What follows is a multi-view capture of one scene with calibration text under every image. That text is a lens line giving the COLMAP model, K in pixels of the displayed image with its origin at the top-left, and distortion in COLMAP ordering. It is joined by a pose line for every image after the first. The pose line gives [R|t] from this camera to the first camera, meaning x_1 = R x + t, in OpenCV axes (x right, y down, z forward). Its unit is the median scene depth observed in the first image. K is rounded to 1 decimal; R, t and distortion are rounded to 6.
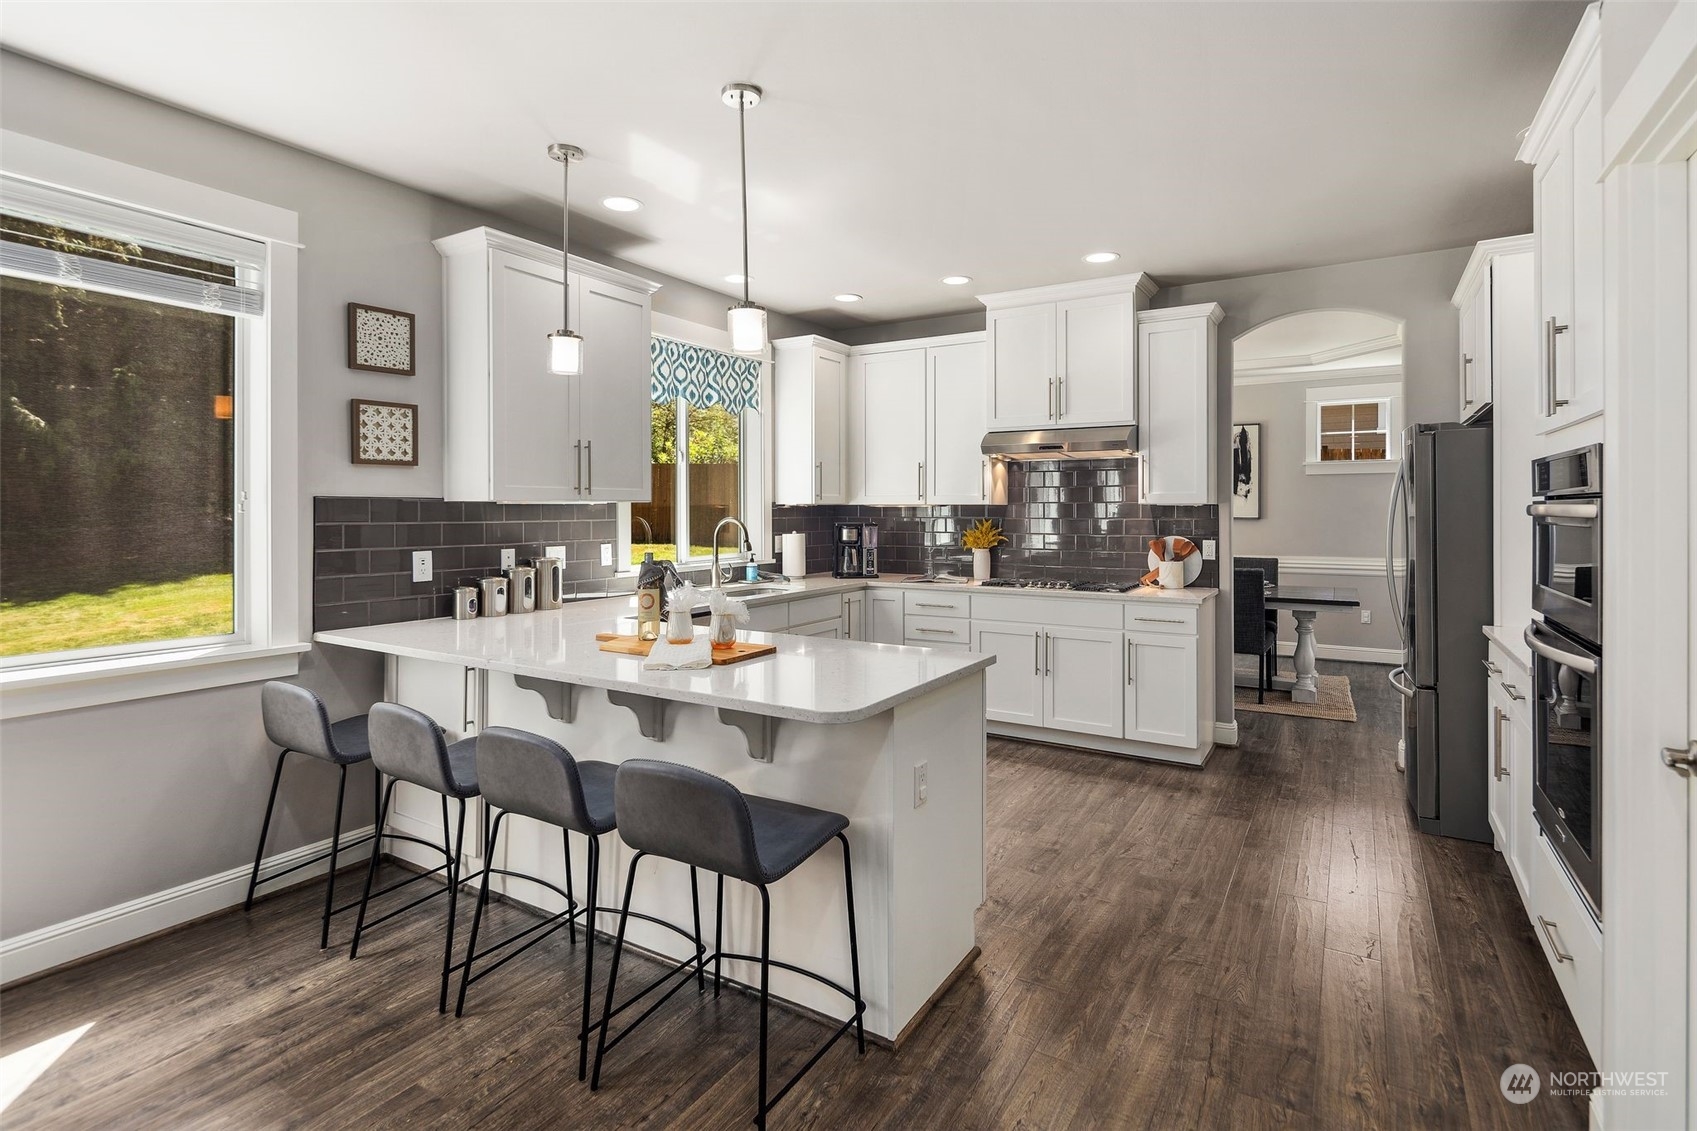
lens RADIAL K [[823.4, 0, 843.2], [0, 823.4, 509.0], [0, 0, 1]] dist [0.023785, -0.001025]
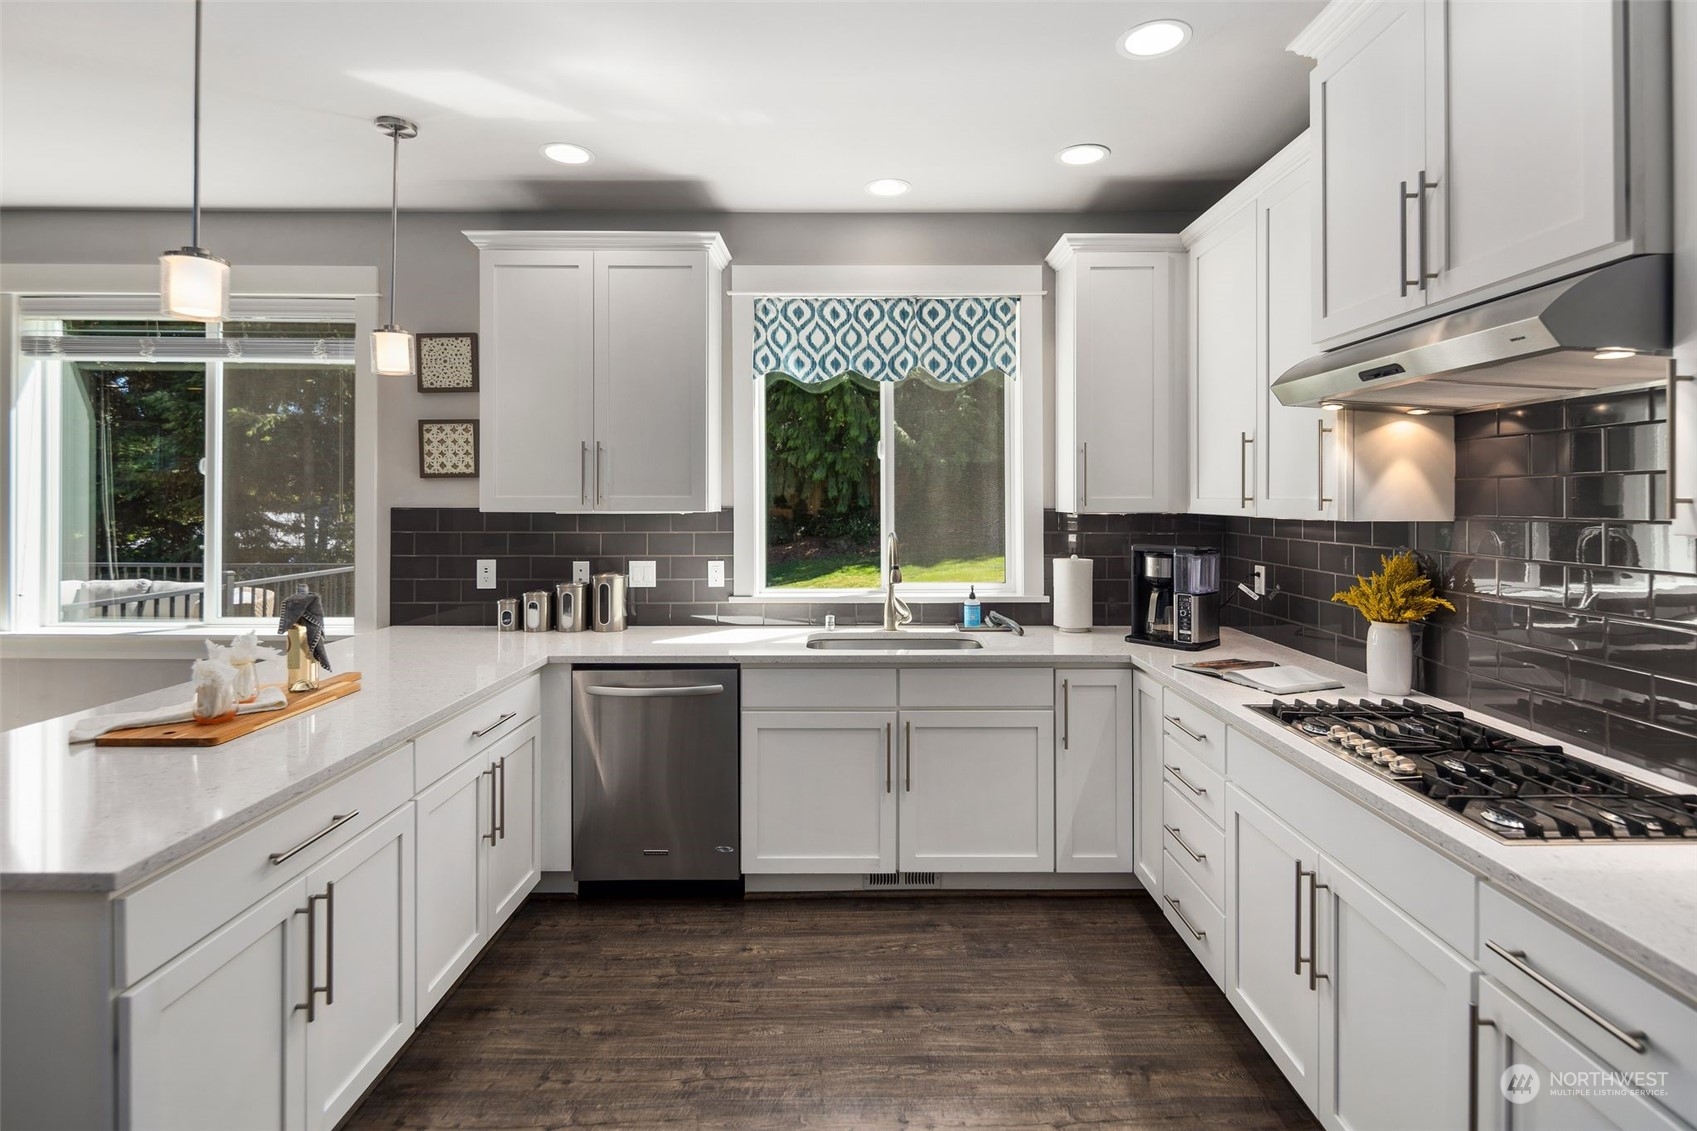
lens RADIAL K [[823.4, 0, 854.5], [0, 823.4, 498.1], [0, 0, 1]] dist [0.023785, -0.001025]
pose [[0.531642, 0.000221, -0.846969, 0.561892], [-0.000231, 1.000000, 0.000116, -0.024118], [0.846969, 0.000134, 0.531642, 0.770751]]
